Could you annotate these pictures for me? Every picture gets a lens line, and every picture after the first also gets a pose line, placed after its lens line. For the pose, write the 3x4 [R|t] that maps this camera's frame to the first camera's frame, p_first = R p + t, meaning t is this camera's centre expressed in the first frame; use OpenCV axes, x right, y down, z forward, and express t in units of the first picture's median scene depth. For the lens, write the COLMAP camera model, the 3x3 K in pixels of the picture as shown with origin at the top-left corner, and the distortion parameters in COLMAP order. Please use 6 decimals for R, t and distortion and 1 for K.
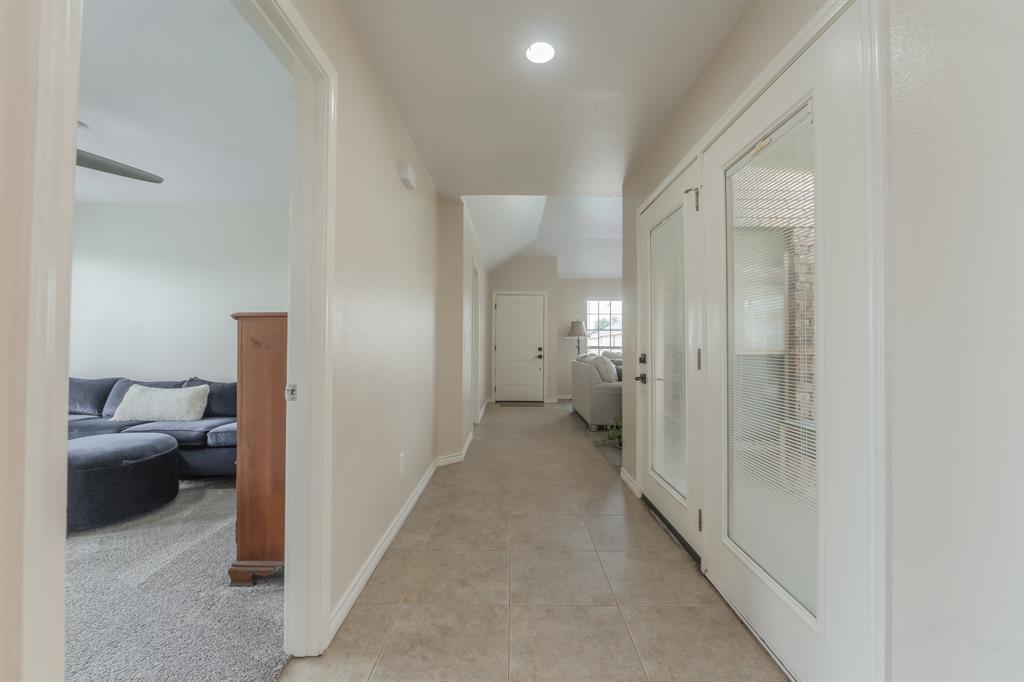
lens RADIAL K [[409.0, 0, 510.7], [0, 409.0, 338.9], [0, 0, 1]] dist [-0.003939, -0.000316]
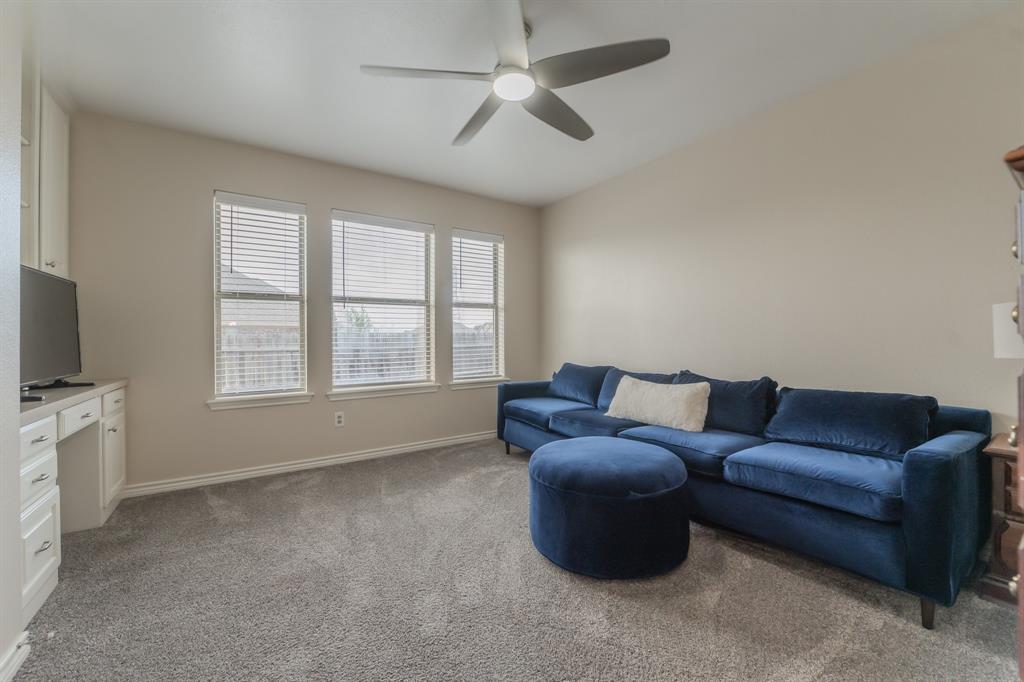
lens RADIAL K [[488.5, 0, 513.3], [0, 488.5, 337.5], [0, 0, 1]] dist [-0.000199, -0.000019]
pose [[0.586346, -0.002915, -0.810055, -0.256865], [0.016443, 0.999830, 0.008304, 0.022343], [0.809894, -0.018189, 0.586294, 0.234667]]
